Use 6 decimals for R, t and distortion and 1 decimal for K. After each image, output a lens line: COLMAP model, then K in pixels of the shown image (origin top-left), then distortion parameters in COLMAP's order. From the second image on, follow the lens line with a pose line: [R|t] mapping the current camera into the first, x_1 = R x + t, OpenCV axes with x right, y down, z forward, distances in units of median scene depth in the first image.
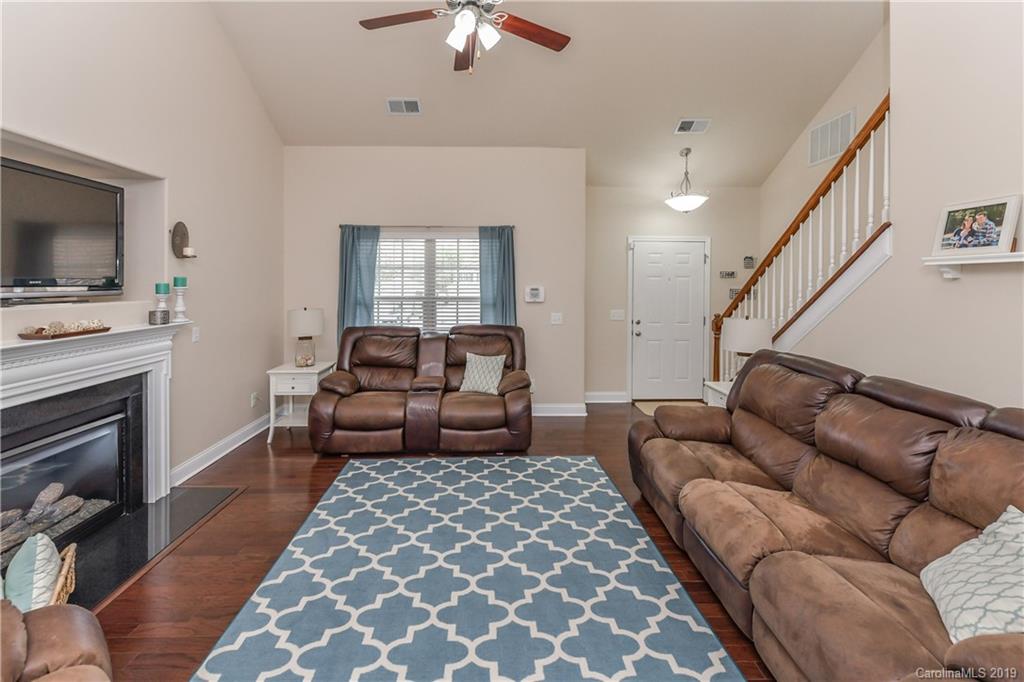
lens RADIAL K [[415.8, 0, 488.8], [0, 415.8, 282.4], [0, 0, 1]] dist [0.008896, -0.003320]
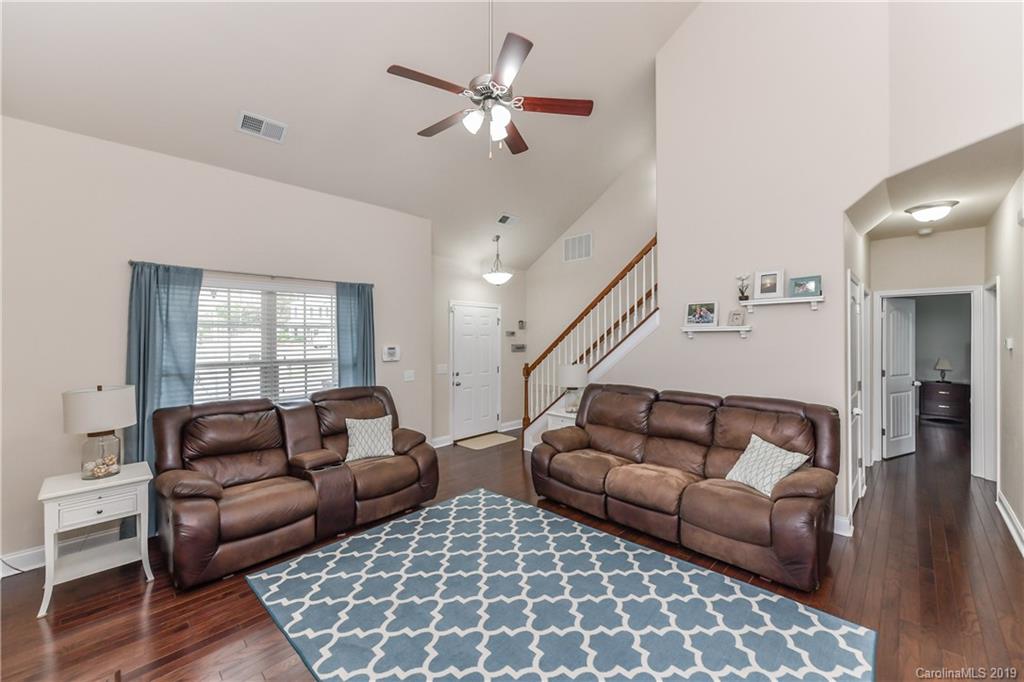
lens RADIAL K [[403.2, 0, 503.3], [0, 403.2, 336.5], [0, 0, 1]] dist [-0.008364, 0.001768]
pose [[0.710841, -0.006007, 0.703327, -0.392205], [0.008557, 0.999963, -0.000107, -0.009936], [-0.703301, 0.006095, 0.710867, 0.104889]]
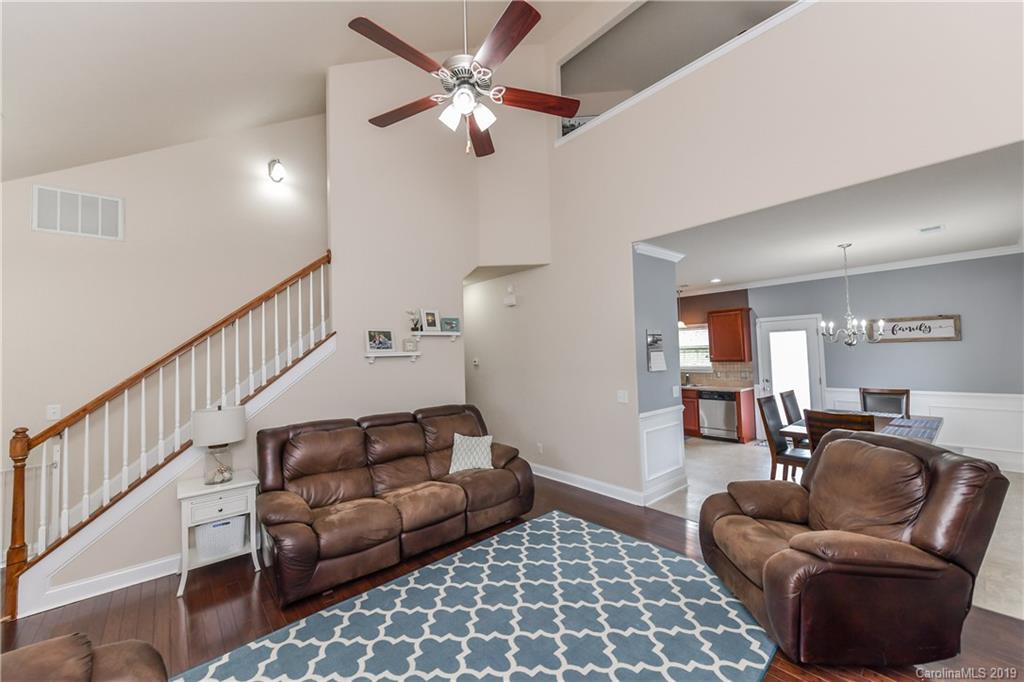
lens RADIAL K [[415.8, 0, 522.9], [0, 415.8, 330.5], [0, 0, 1]] dist [0.008896, -0.003320]
pose [[-0.679874, 0.063347, 0.730587, -0.412230], [0.030296, 0.997838, -0.058327, -0.011430], [-0.732703, -0.017521, -0.680323, 0.792658]]
